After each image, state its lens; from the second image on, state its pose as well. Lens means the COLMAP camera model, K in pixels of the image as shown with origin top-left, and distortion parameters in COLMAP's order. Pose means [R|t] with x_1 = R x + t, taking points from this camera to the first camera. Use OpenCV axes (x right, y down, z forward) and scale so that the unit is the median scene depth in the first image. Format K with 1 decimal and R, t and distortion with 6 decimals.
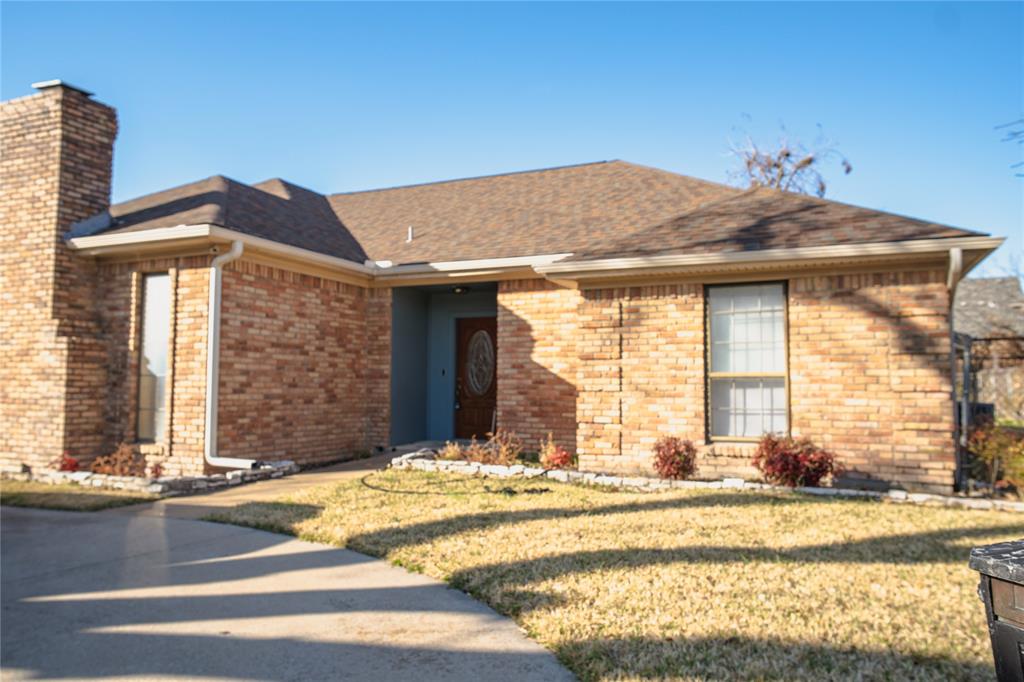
lens RADIAL K [[730.6, 0, 509.1], [0, 730.6, 337.8], [0, 0, 1]] dist [-0.010323, 0.011810]
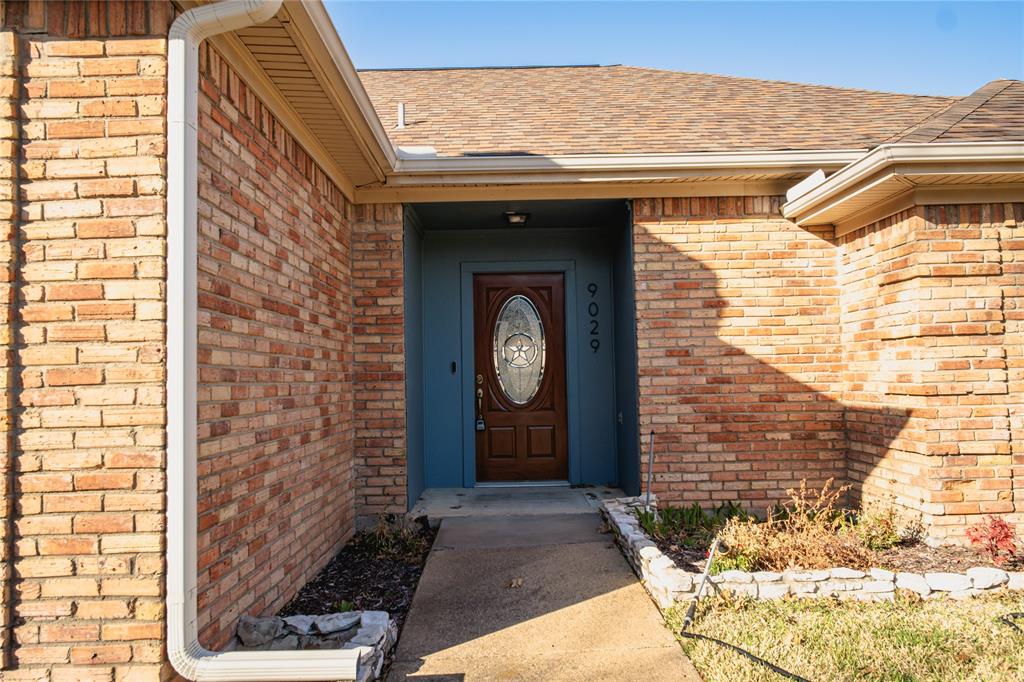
lens RADIAL K [[730.6, 0, 508.5], [0, 730.6, 336.4], [0, 0, 1]] dist [-0.010323, 0.011810]
pose [[0.912328, -0.001591, 0.409456, -0.396228], [-0.001061, 0.999980, 0.006249, 0.027461], [-0.409458, -0.006136, 0.912308, 0.645051]]
